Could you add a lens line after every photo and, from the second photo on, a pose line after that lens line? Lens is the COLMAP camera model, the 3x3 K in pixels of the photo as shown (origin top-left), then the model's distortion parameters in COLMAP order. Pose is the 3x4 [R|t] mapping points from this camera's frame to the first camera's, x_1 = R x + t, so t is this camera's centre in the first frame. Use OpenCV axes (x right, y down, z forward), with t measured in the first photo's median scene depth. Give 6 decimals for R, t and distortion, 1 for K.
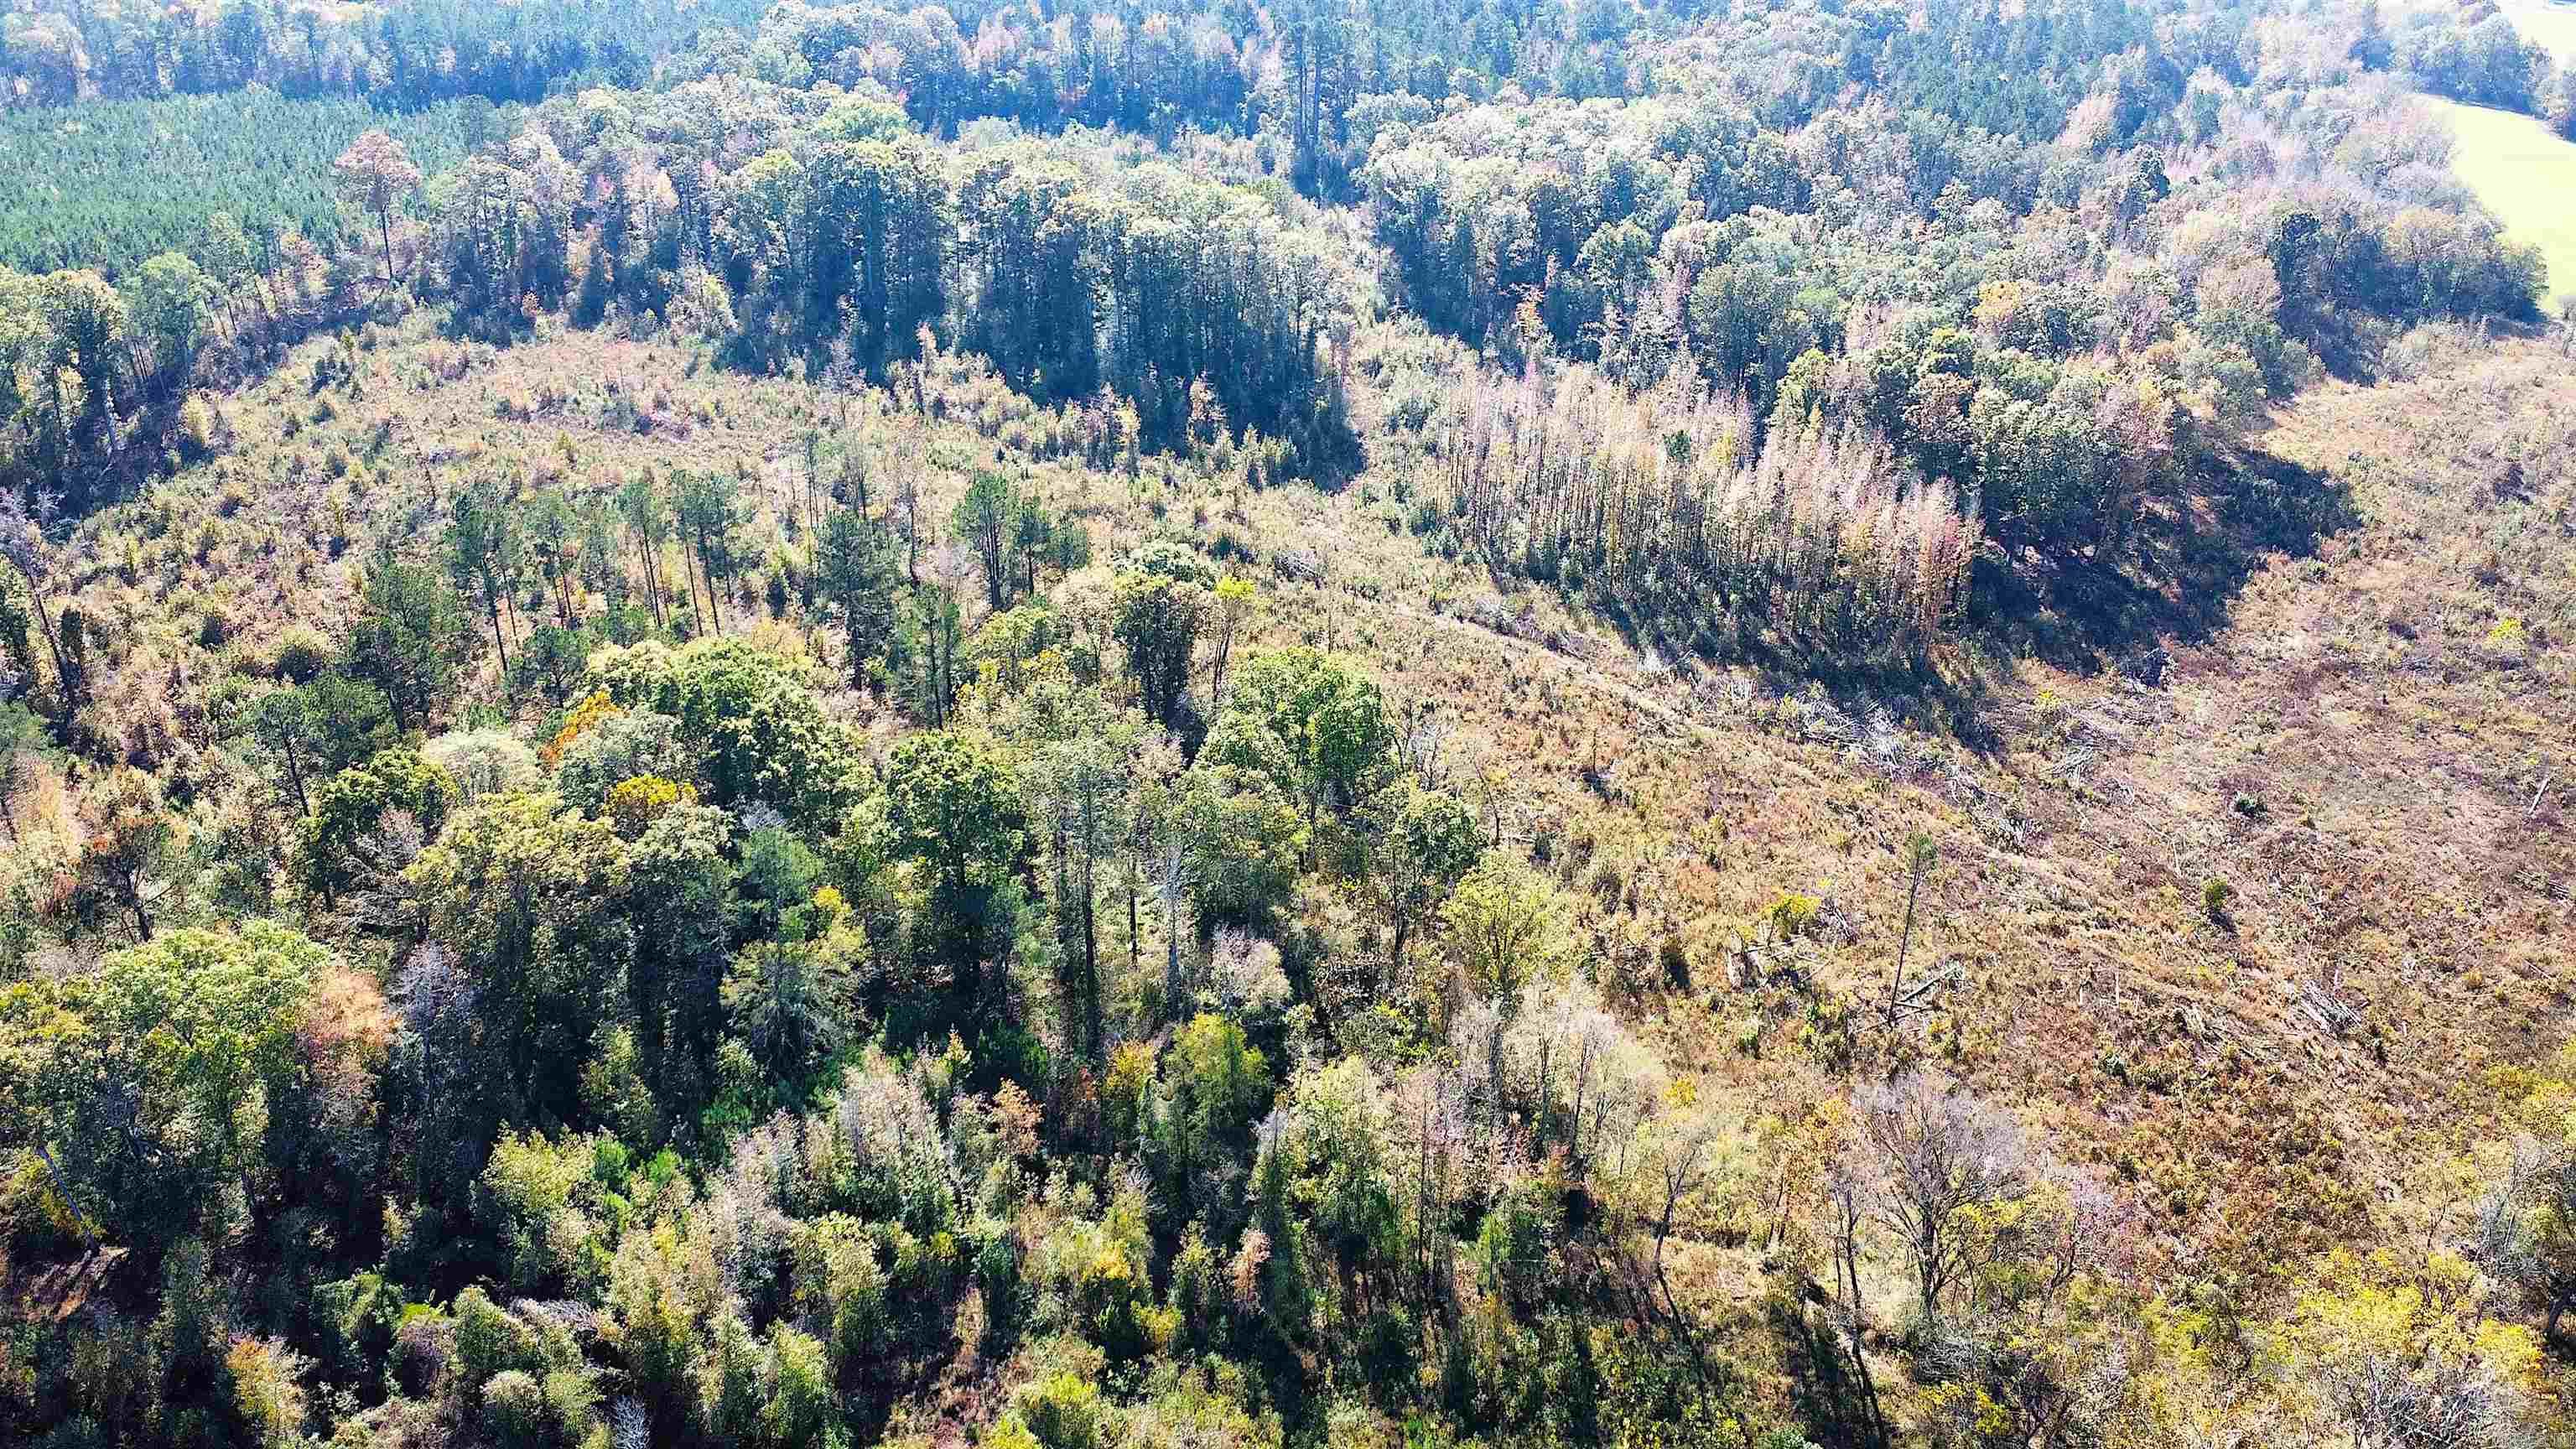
lens RADIAL K [[1823.6, 0, 1288.0], [0, 1823.6, 724.5], [0, 0, 1]] dist [0.004907, -0.003575]
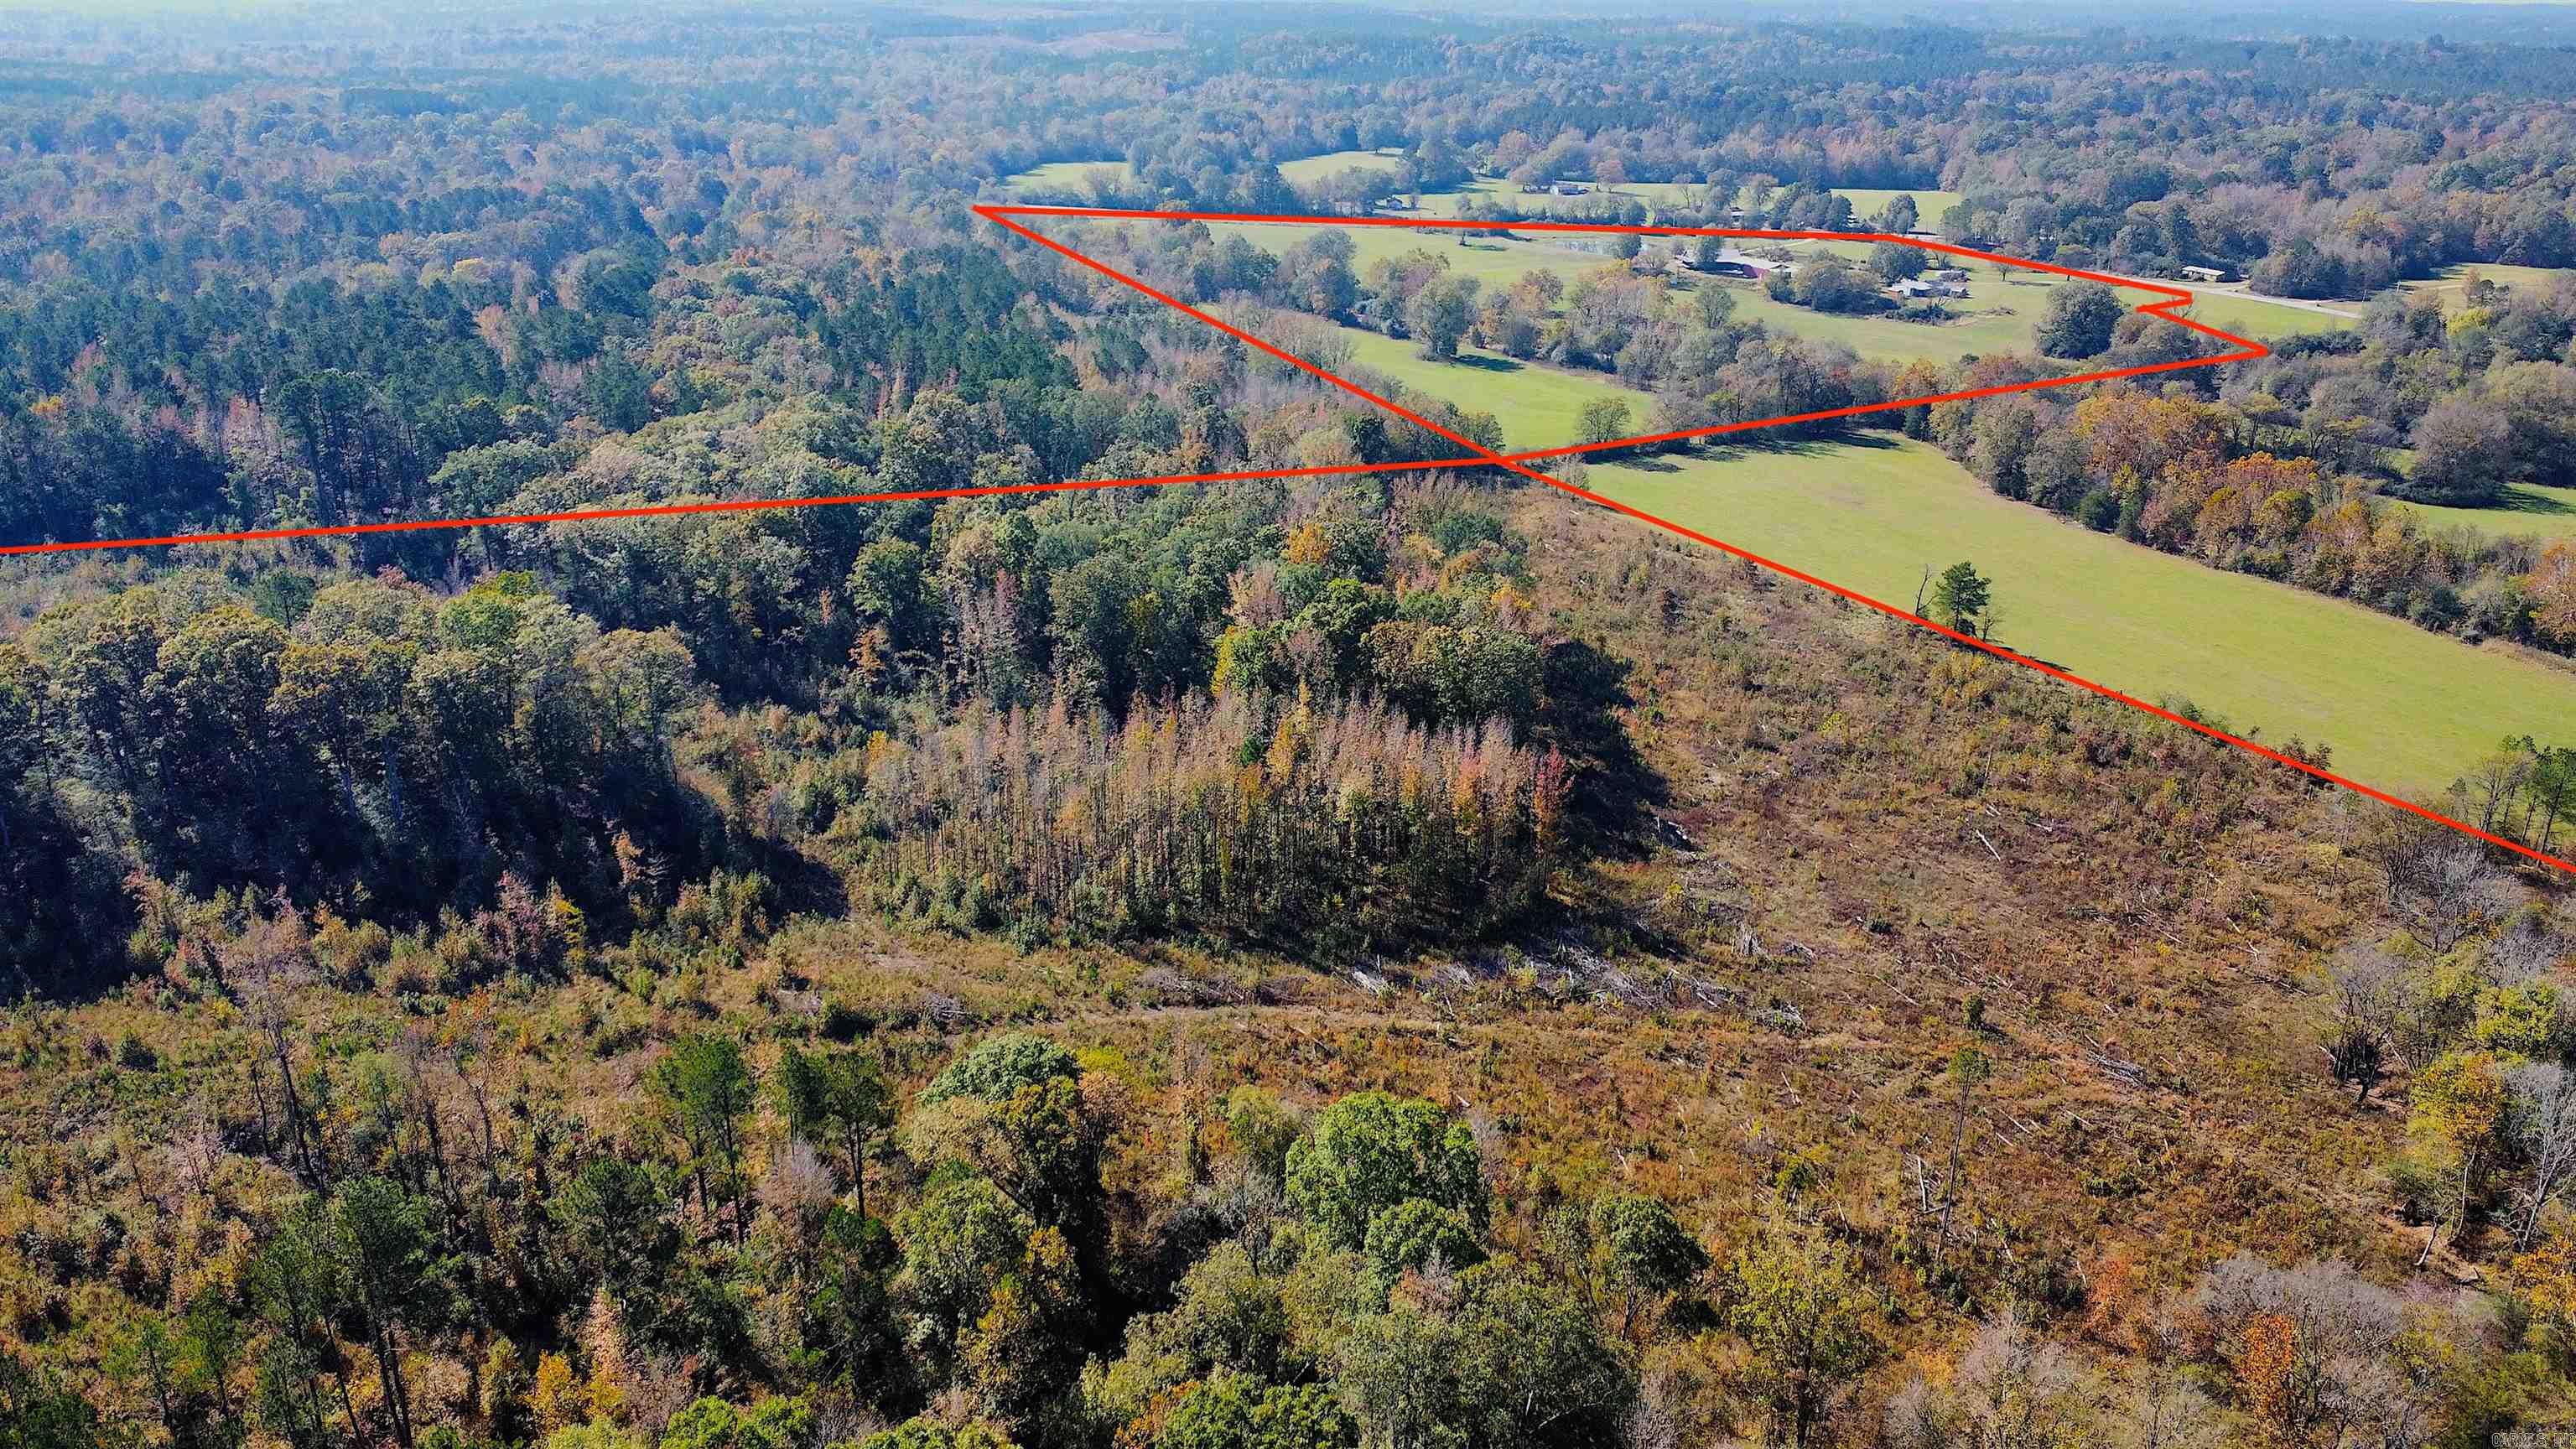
lens RADIAL K [[1823.6, 0, 1288.0], [0, 1823.6, 724.5], [0, 0, 1]] dist [0.004907, -0.003575]
pose [[0.761685, -0.253556, 0.596276, -0.322849], [0.326311, 0.945145, -0.014925, -0.140172], [-0.559783, 0.205939, 0.802641, 0.194241]]
